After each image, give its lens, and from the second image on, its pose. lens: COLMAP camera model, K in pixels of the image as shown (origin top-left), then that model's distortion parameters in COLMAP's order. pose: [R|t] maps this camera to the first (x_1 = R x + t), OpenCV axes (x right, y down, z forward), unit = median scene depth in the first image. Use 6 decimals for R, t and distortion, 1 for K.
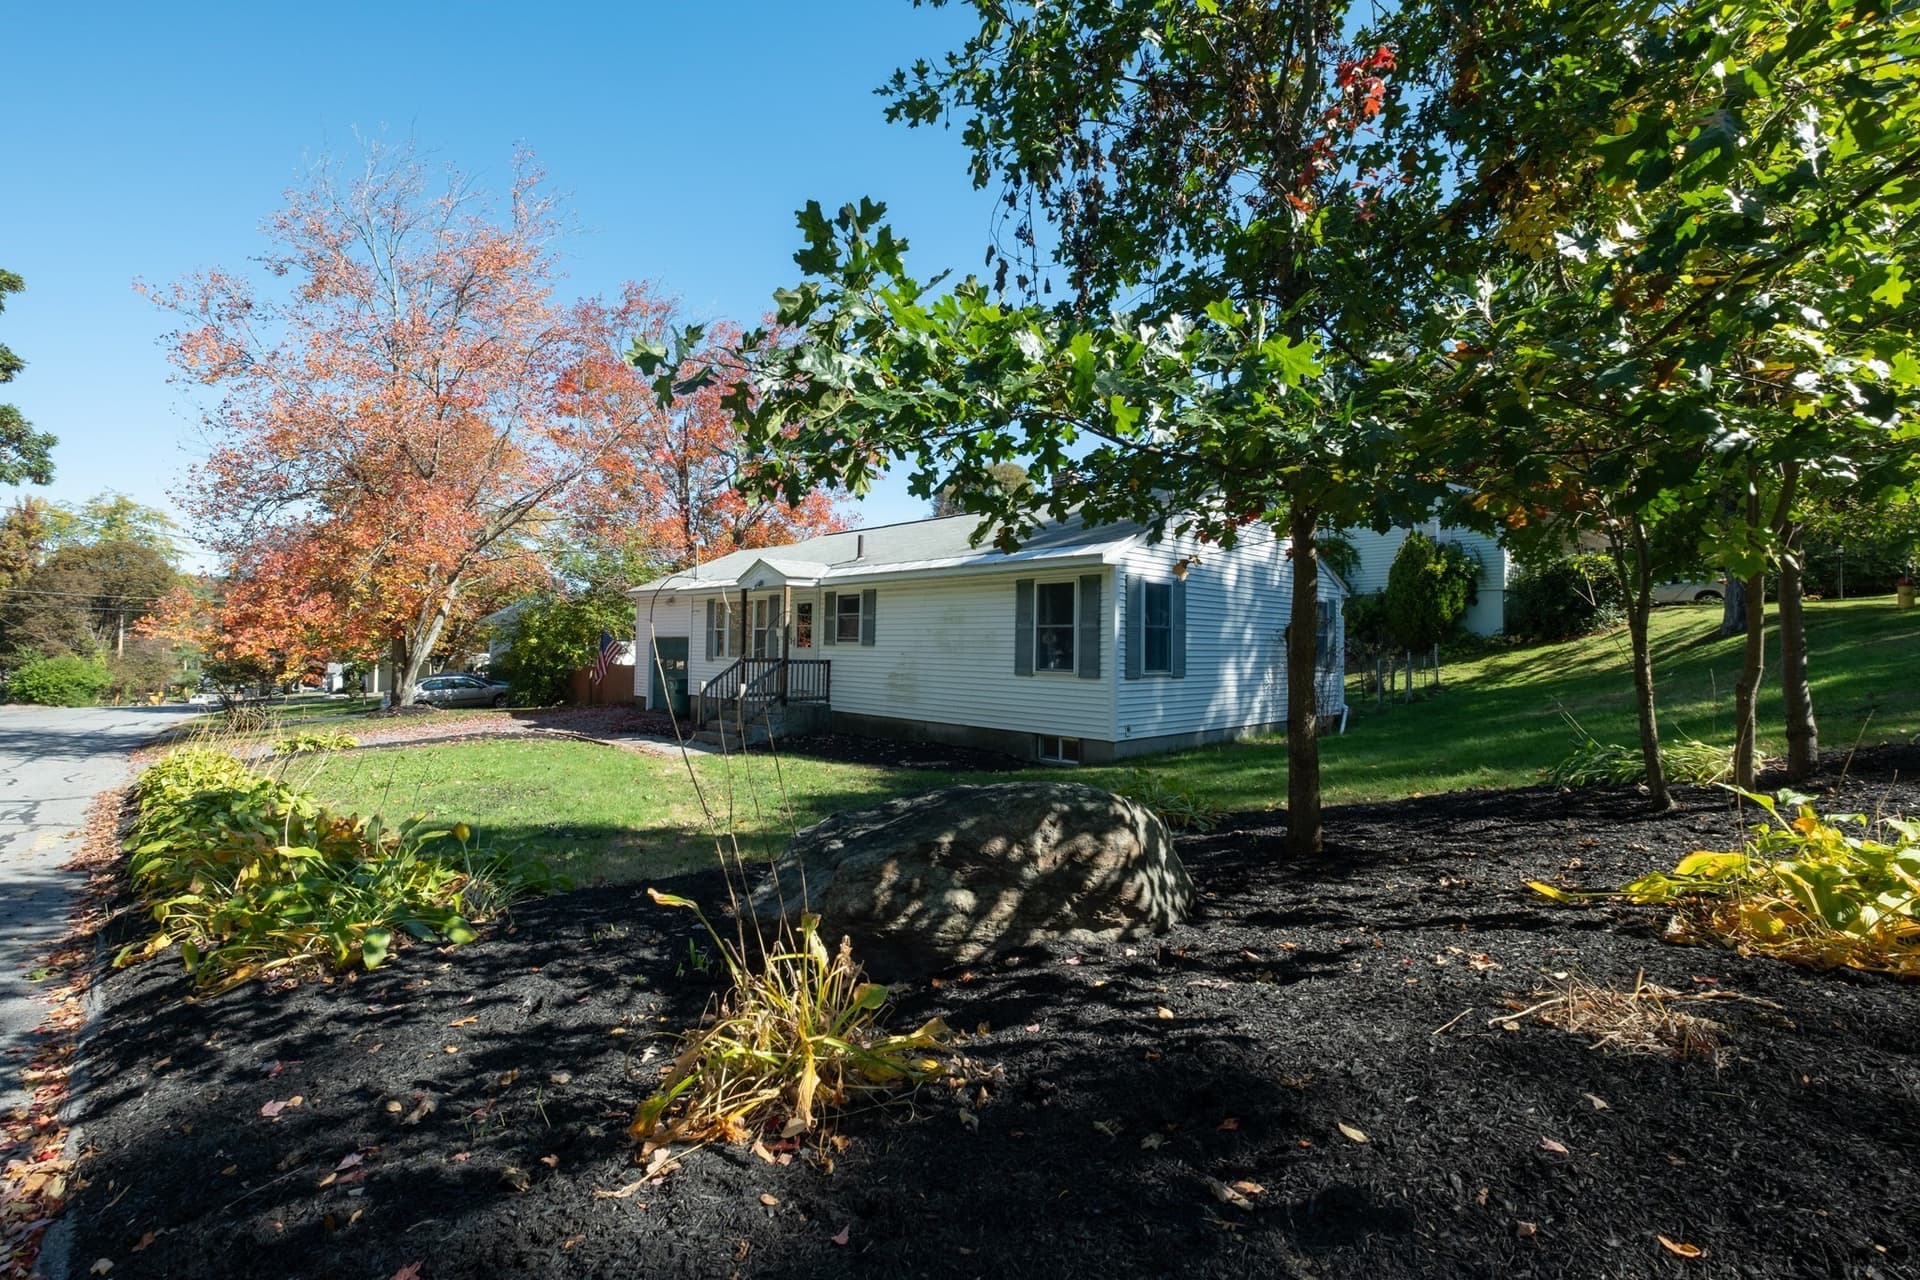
lens RADIAL K [[863.2, 0, 959.8], [0, 863.2, 623.0], [0, 0, 1]] dist [0.000480, -0.003175]
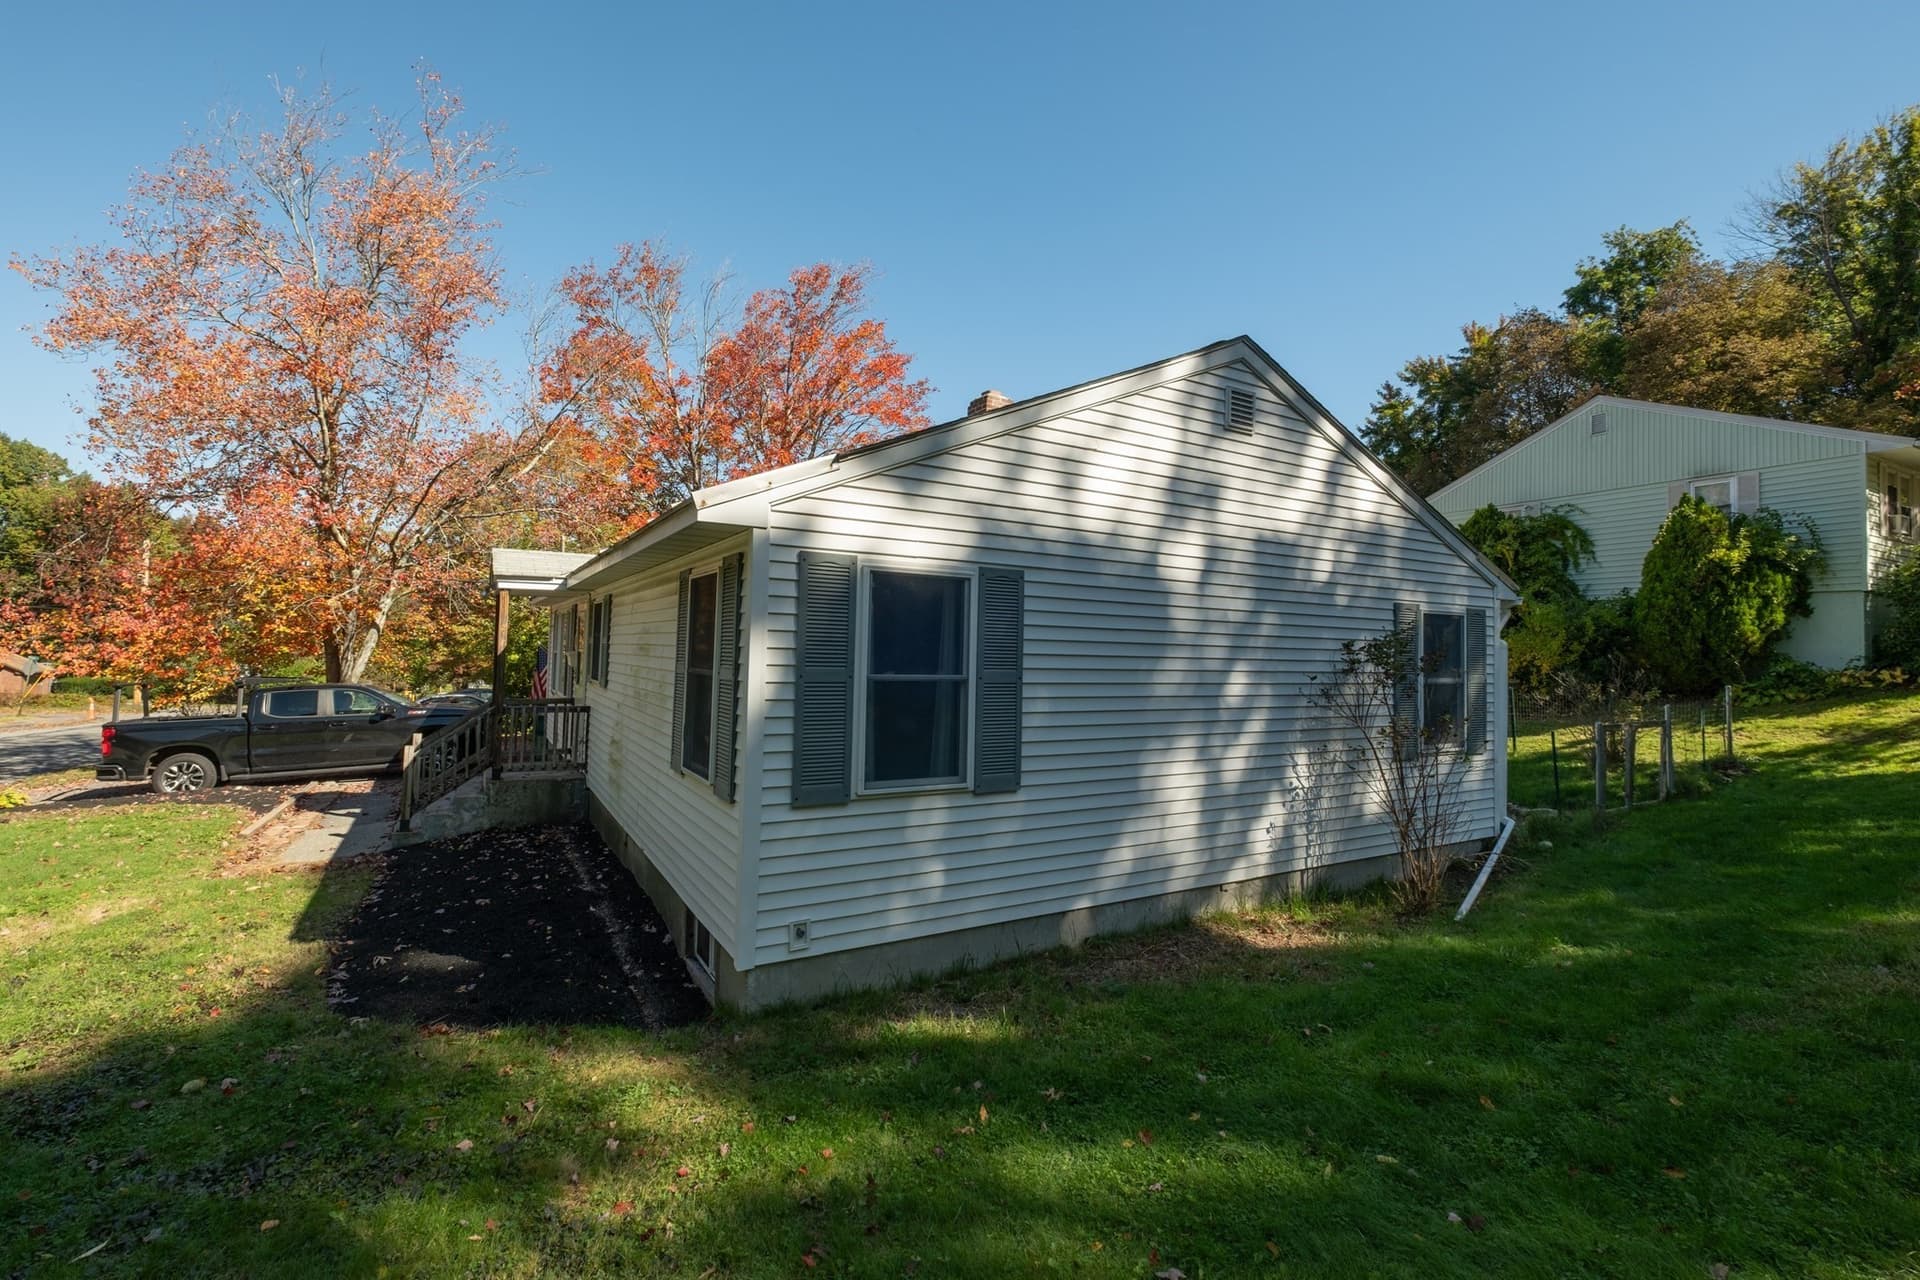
lens RADIAL K [[863.2, 0, 959.8], [0, 863.2, 623.0], [0, 0, 1]] dist [0.000480, -0.003175]
pose [[0.972785, 0.001531, -0.231705, 0.278259], [-0.003850, 0.999947, -0.009556, -0.014671], [0.231679, 0.010188, 0.972739, 0.480646]]
